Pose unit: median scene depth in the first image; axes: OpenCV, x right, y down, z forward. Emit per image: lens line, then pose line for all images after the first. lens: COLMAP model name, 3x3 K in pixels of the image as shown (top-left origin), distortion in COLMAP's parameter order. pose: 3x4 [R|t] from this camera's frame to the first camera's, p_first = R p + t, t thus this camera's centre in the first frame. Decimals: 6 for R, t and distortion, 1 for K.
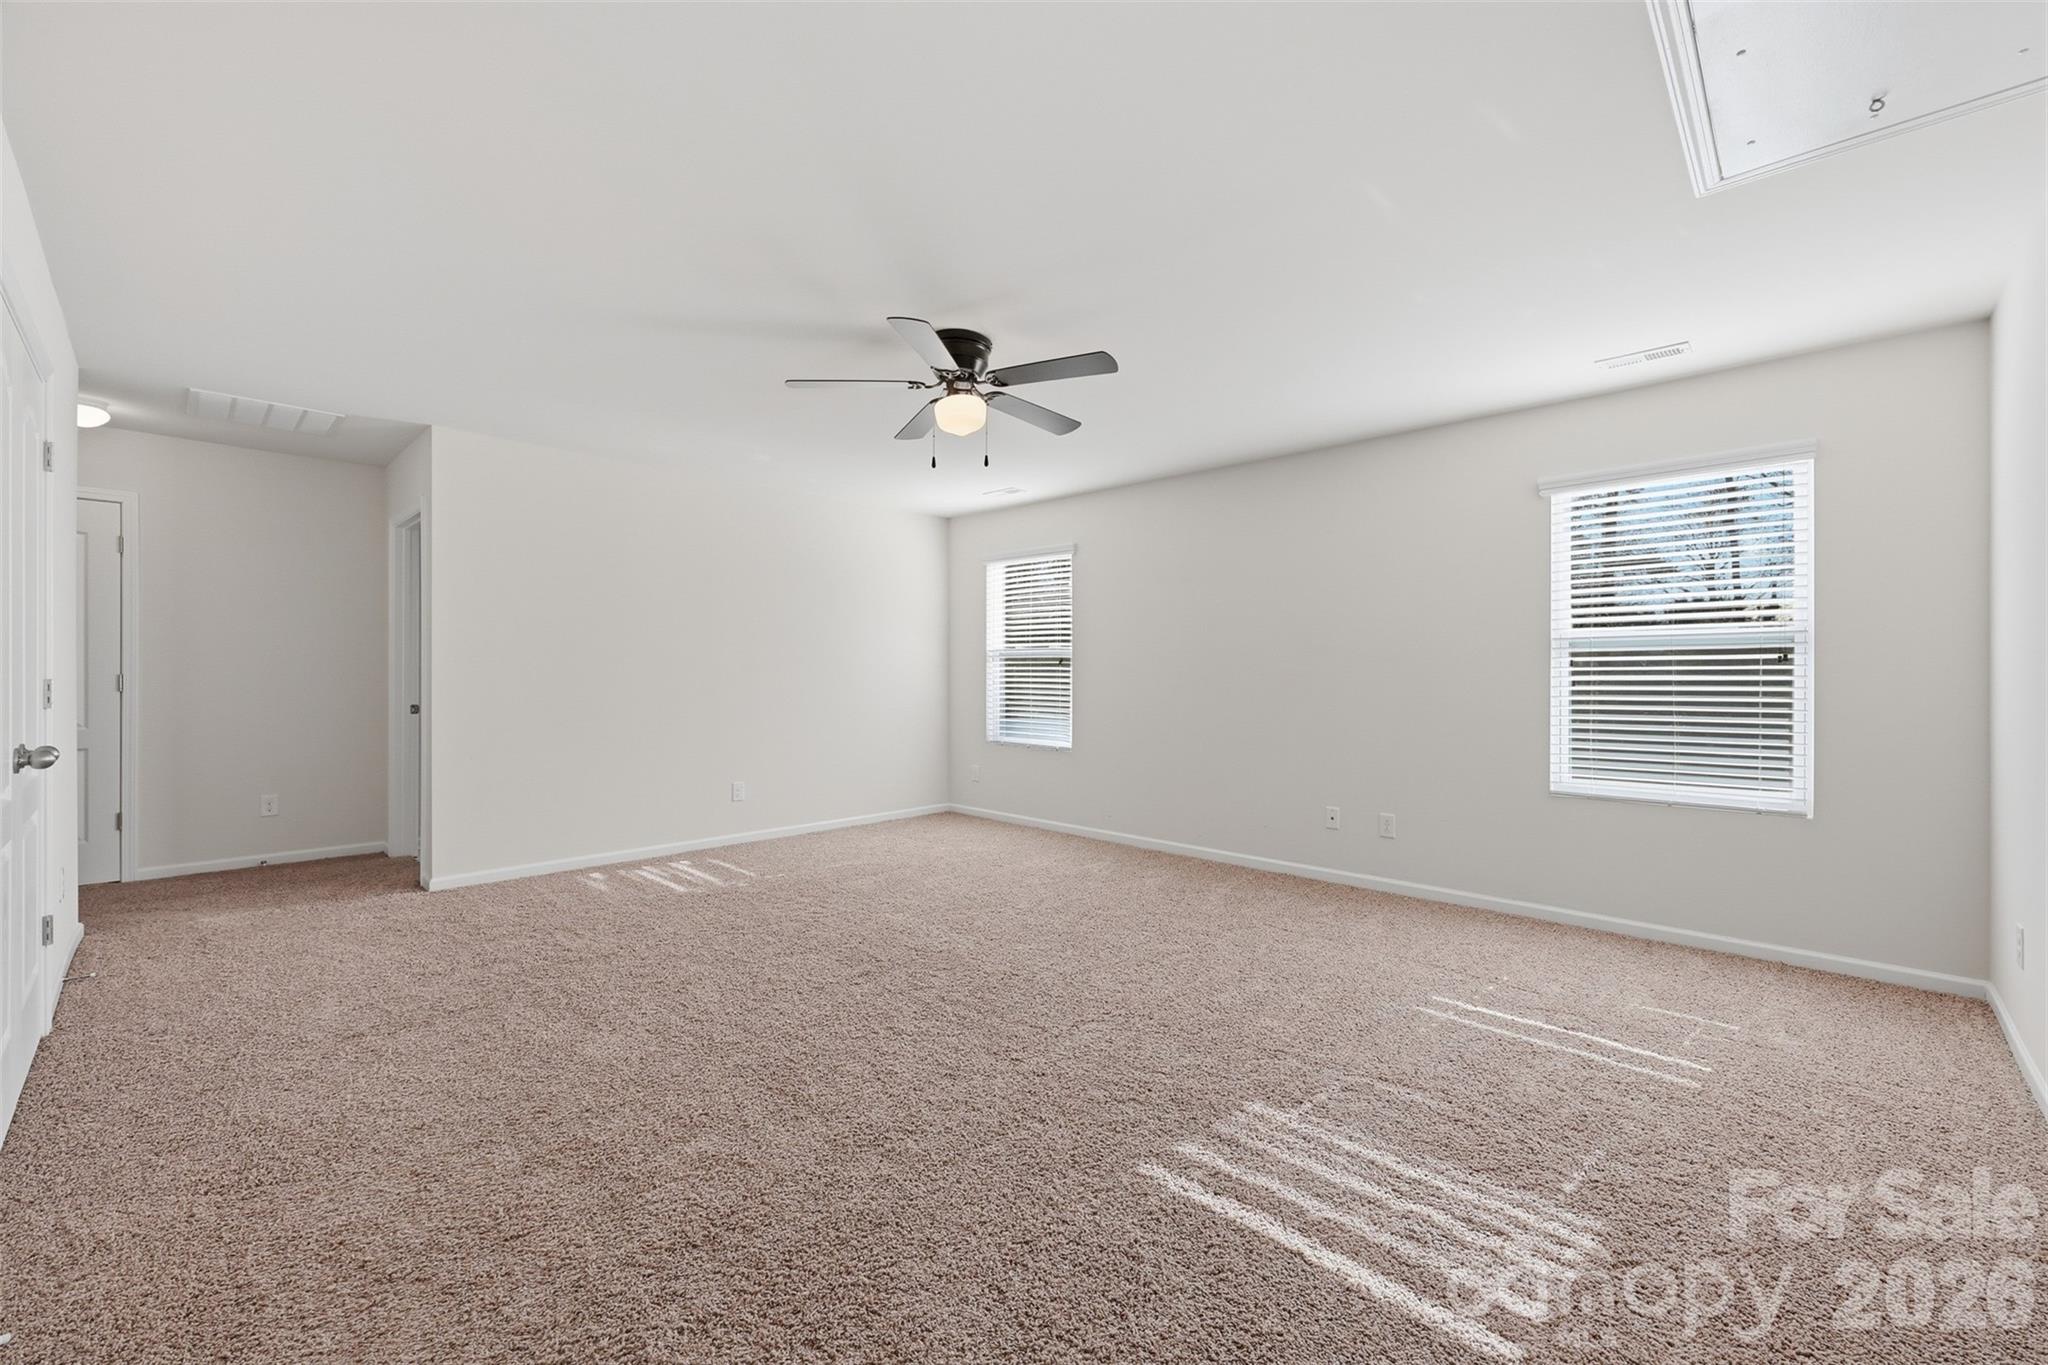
lens RADIAL K [[830.0, 0, 1029.2], [0, 830.0, 669.9], [0, 0, 1]] dist [-0.000465, 0.000010]
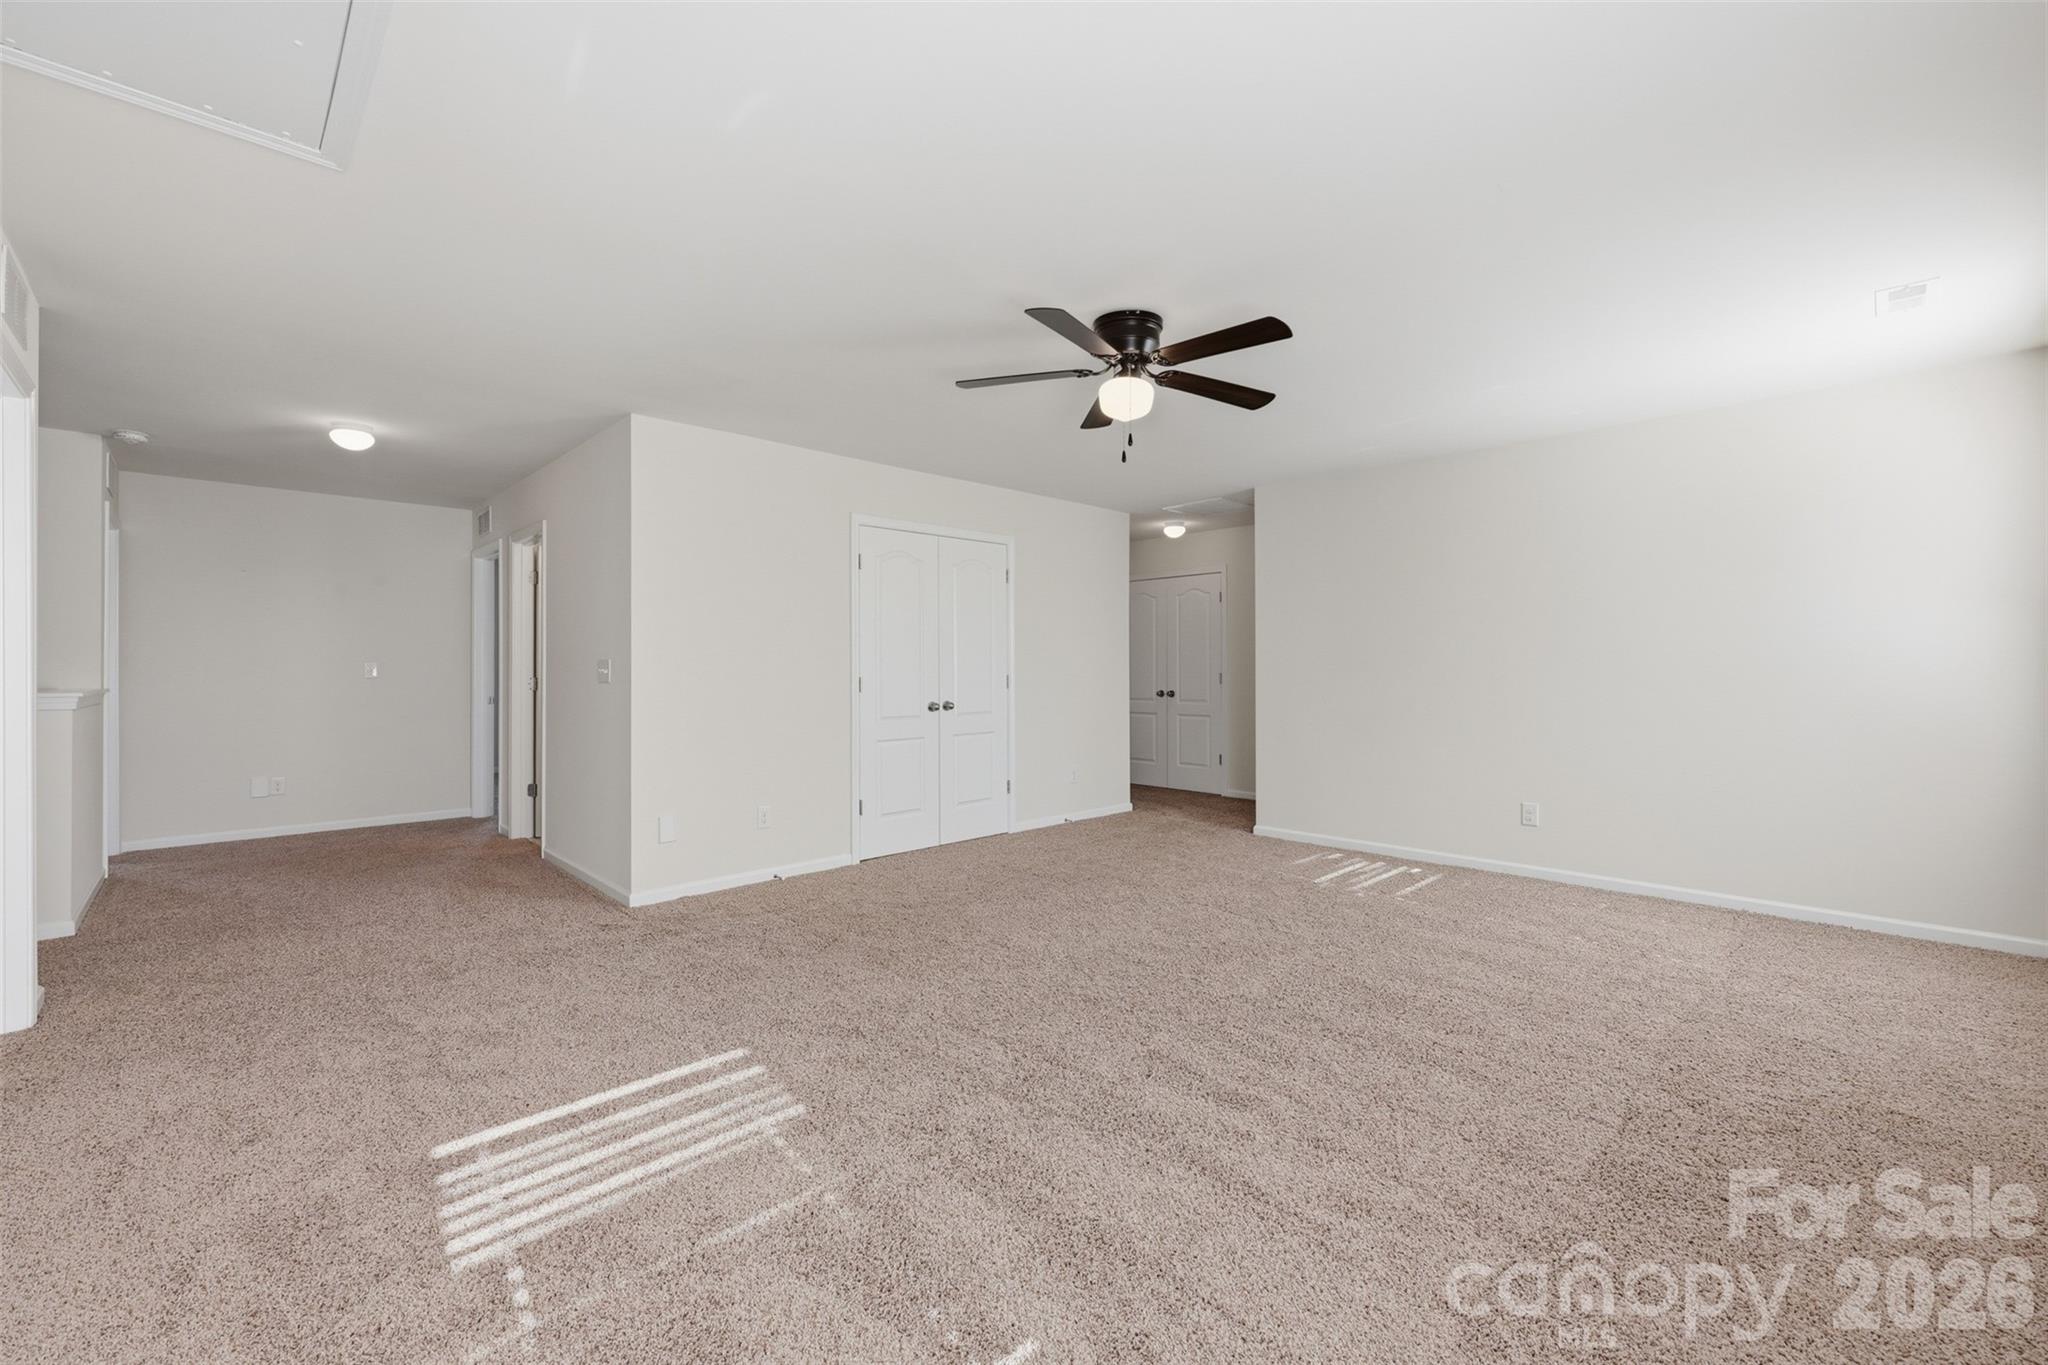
lens RADIAL K [[830.0, 0, 1029.2], [0, 830.0, 669.9], [0, 0, 1]] dist [-0.000465, 0.000010]
pose [[-0.030281, -0.004112, -0.999533, 0.851945], [0.005626, 0.999975, -0.004284, 0.004689], [0.999526, -0.005753, -0.030257, 0.891546]]
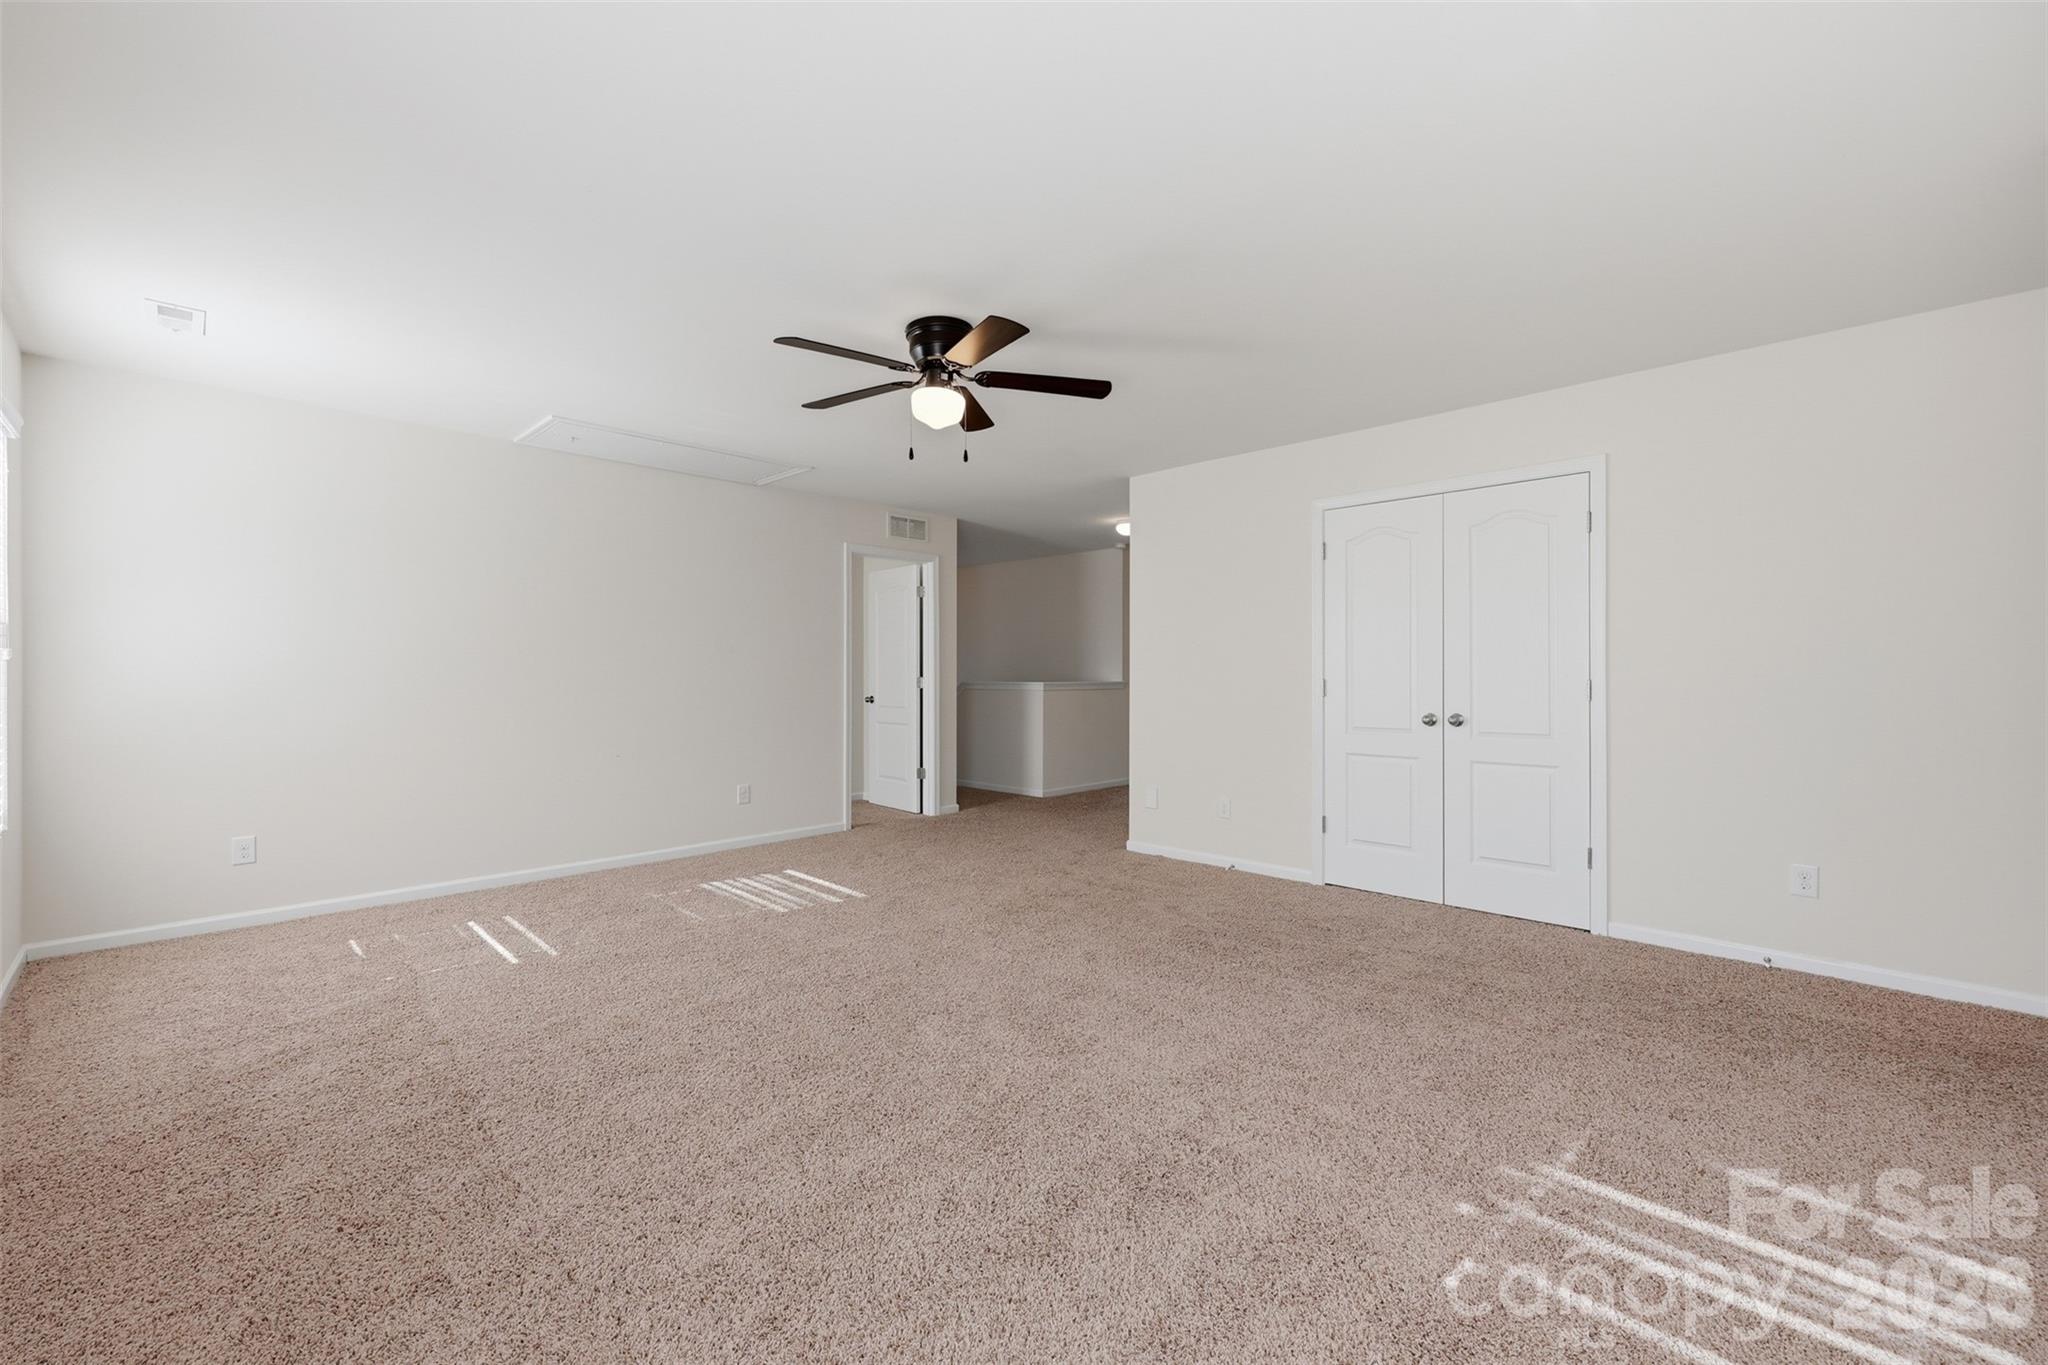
lens RADIAL K [[830.0, 0, 1029.2], [0, 830.0, 669.9], [0, 0, 1]] dist [-0.000465, 0.000010]
pose [[-0.999958, 0.000575, 0.009132, -0.186881], [0.000598, 0.999996, 0.002587, -0.009648], [-0.009131, 0.002592, -0.999955, 1.902632]]
